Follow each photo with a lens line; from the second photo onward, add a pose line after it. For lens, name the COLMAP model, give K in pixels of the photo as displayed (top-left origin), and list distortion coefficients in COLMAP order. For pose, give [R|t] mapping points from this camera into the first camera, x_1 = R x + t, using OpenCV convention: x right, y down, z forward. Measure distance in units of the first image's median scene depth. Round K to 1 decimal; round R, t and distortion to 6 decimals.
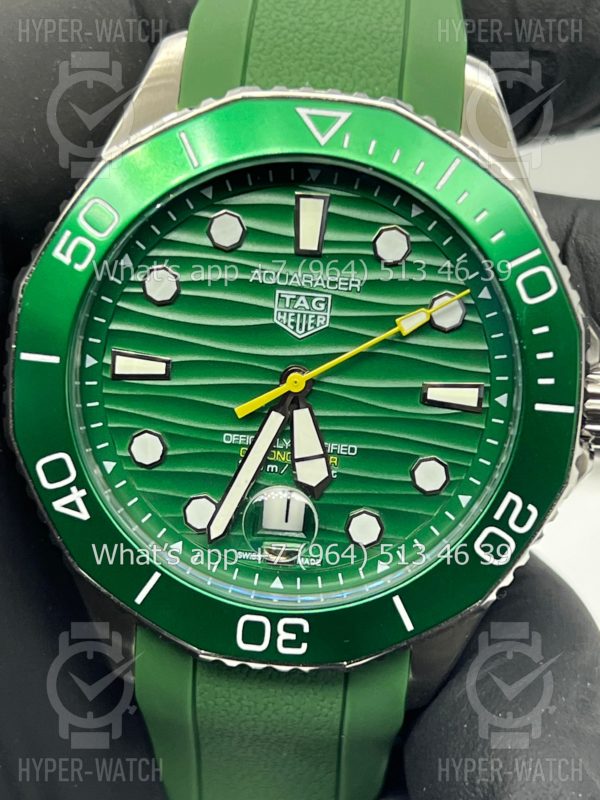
lens RADIAL K [[1900.9, 0, 296.3], [0, 1900.9, 400.8], [0, 0, 1]] dist [0.274763, 0.000000]
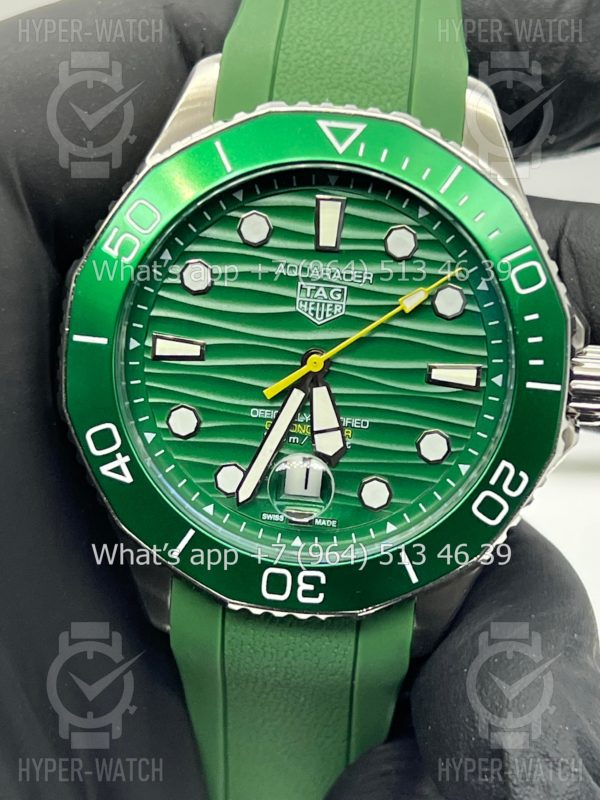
lens RADIAL K [[1900.9, 0, 301.6], [0, 1900.9, 397.1], [0, 0, 1]] dist [0.274763, 0.000000]
pose [[0.999975, 0.006502, -0.002895, -0.004973], [-0.006552, 0.999824, -0.017603, 0.030438], [0.002780, 0.017621, 0.999841, -0.130403]]
